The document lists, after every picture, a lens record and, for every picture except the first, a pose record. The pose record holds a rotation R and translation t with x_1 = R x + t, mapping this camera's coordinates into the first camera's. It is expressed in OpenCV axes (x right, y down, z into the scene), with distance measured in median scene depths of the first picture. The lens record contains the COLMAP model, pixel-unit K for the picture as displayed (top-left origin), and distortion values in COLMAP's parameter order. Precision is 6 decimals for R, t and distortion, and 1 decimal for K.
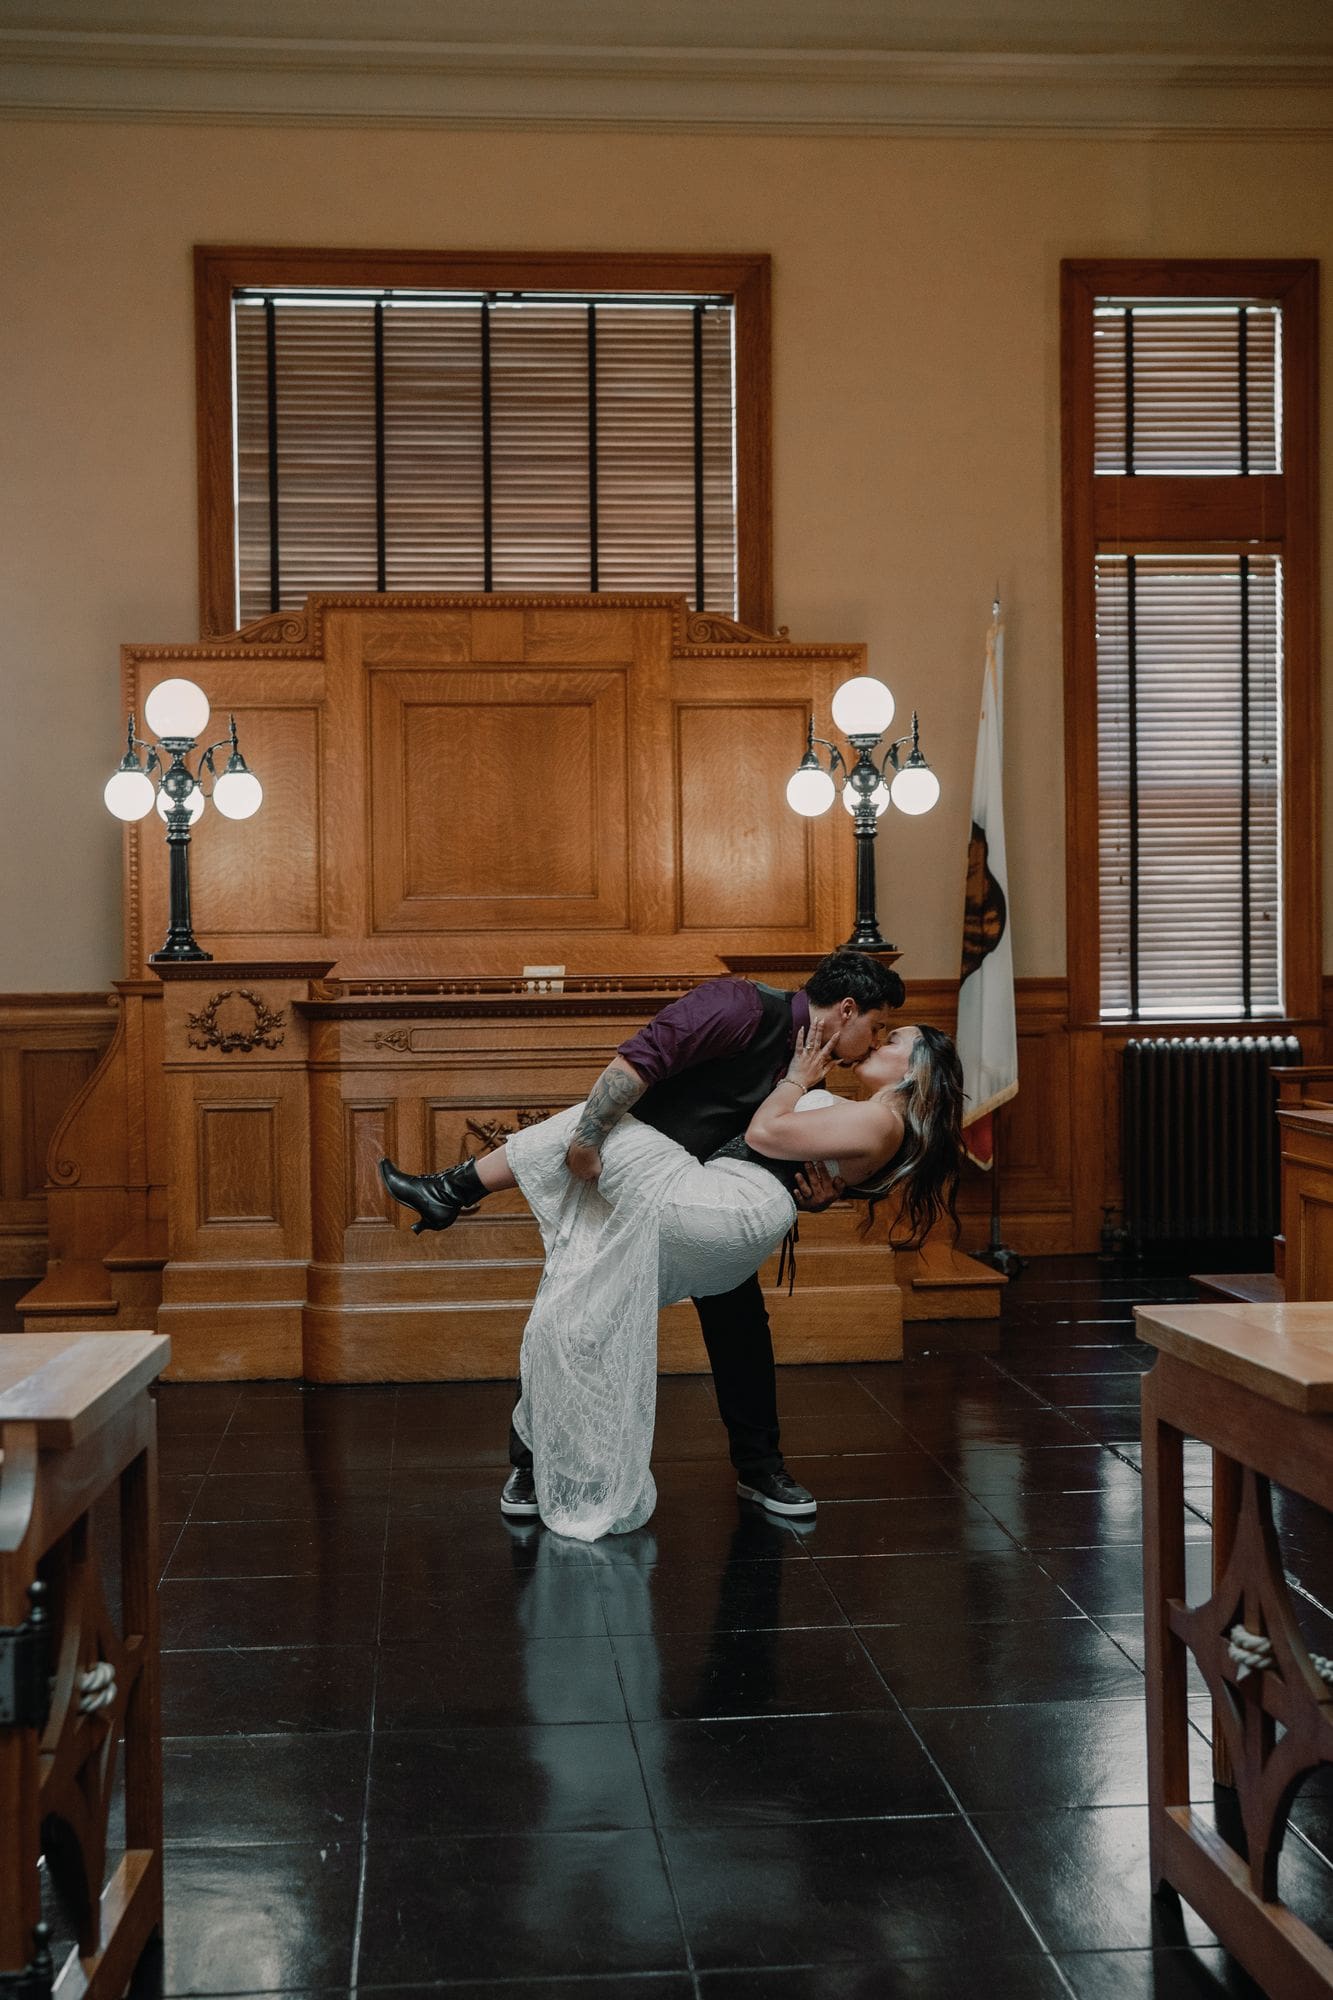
lens RADIAL K [[2326.4, 0, 621.9], [0, 2326.4, 1007.5], [0, 0, 1]] dist [-0.016566, -0.017717]
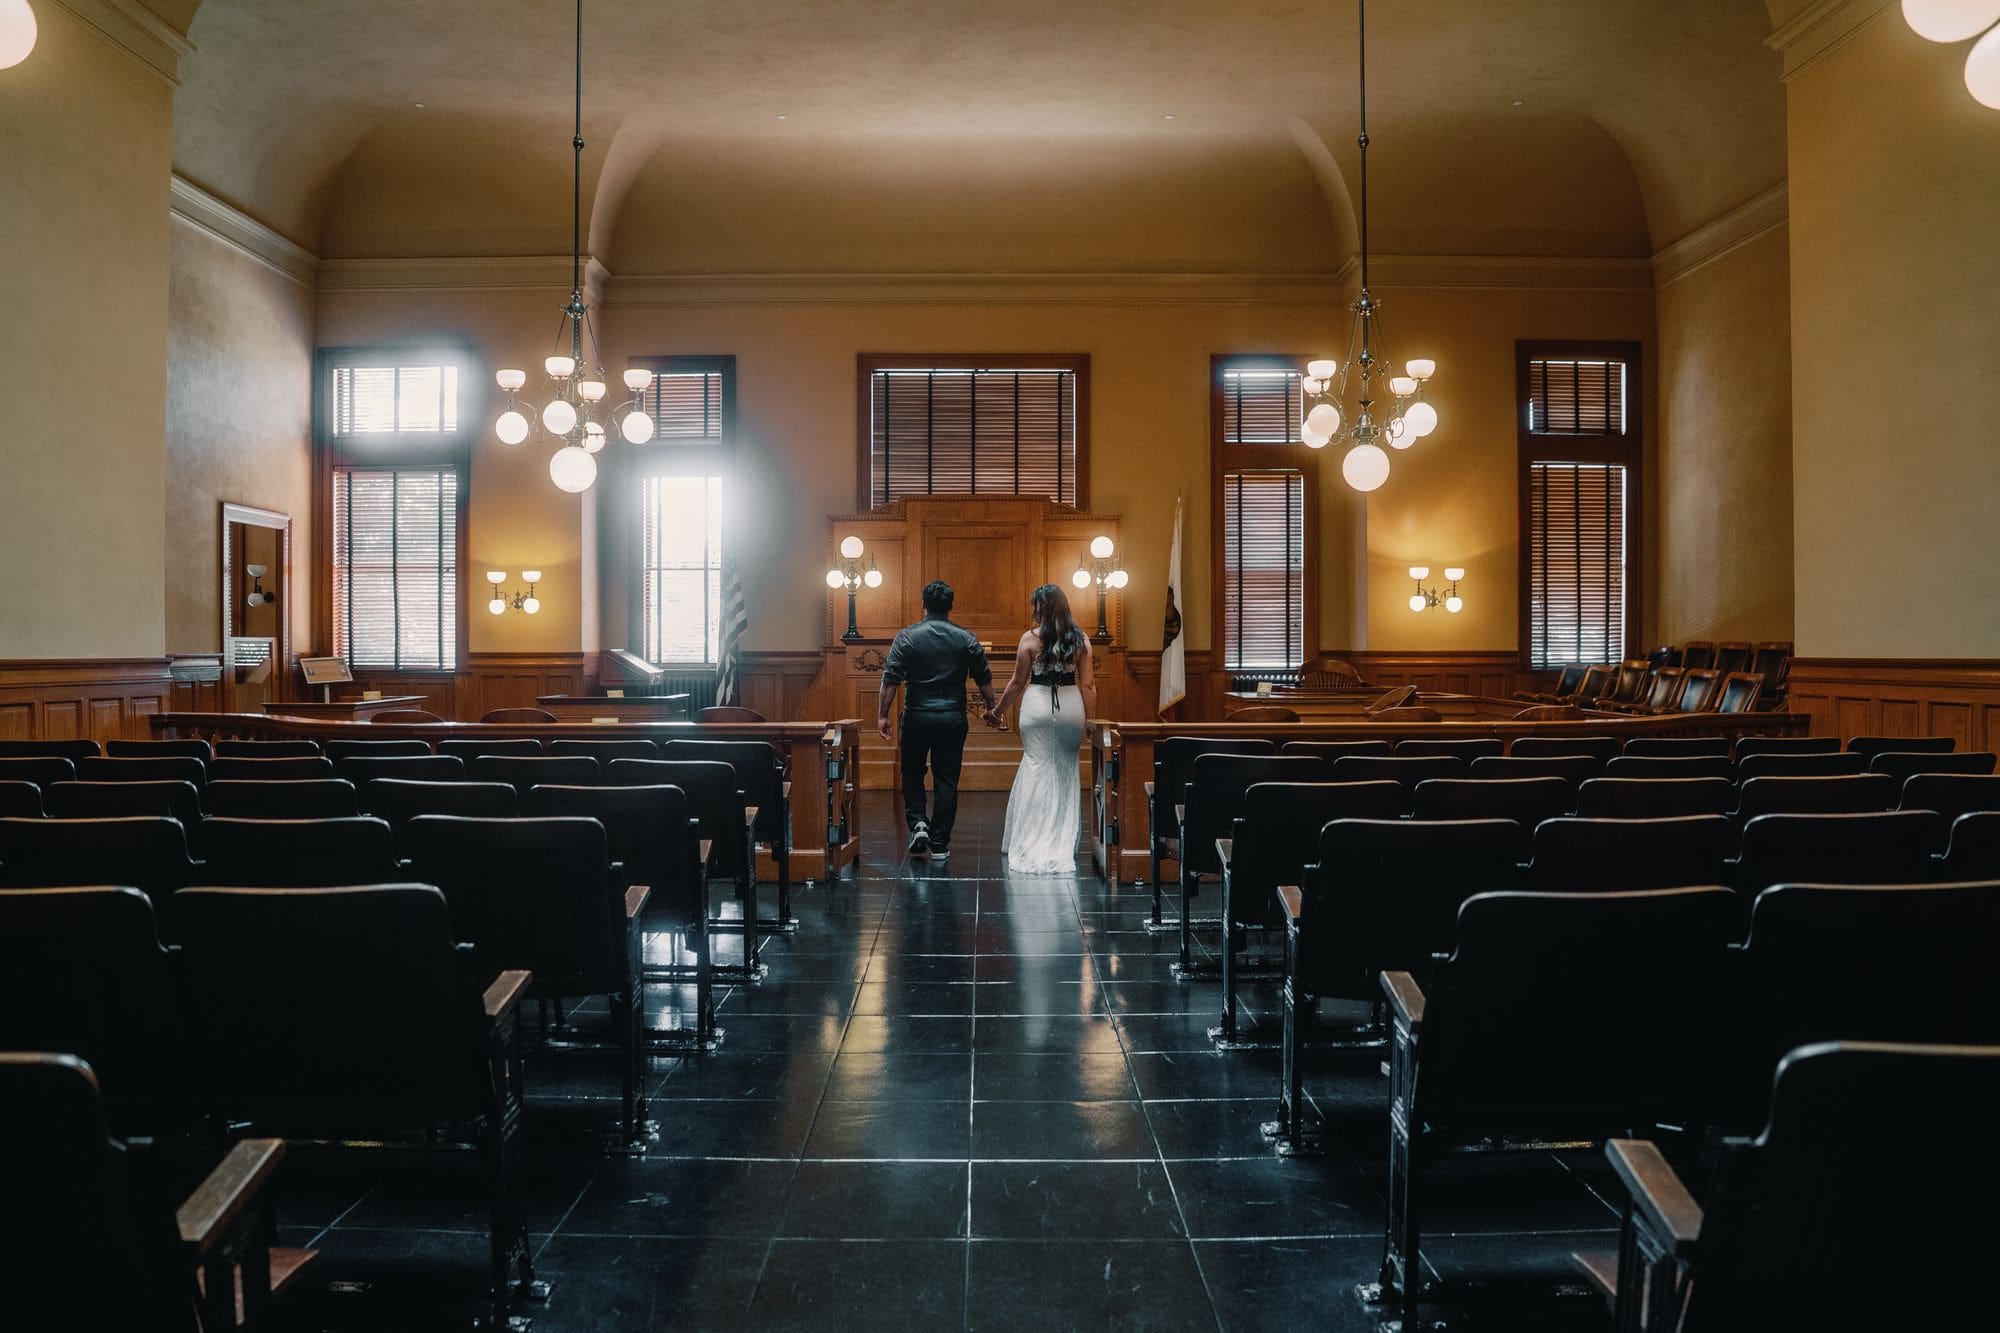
lens RADIAL K [[1535.5, 0, 1000.0], [0, 1535.5, 666.5], [0, 0, 1]] dist [-0.100029, 0.122557]
pose [[0.997445, 0.011944, -0.070426, 0.087465], [-0.012497, 0.999894, -0.007426, 0.019120], [0.070330, 0.008287, 0.997489, -0.615612]]
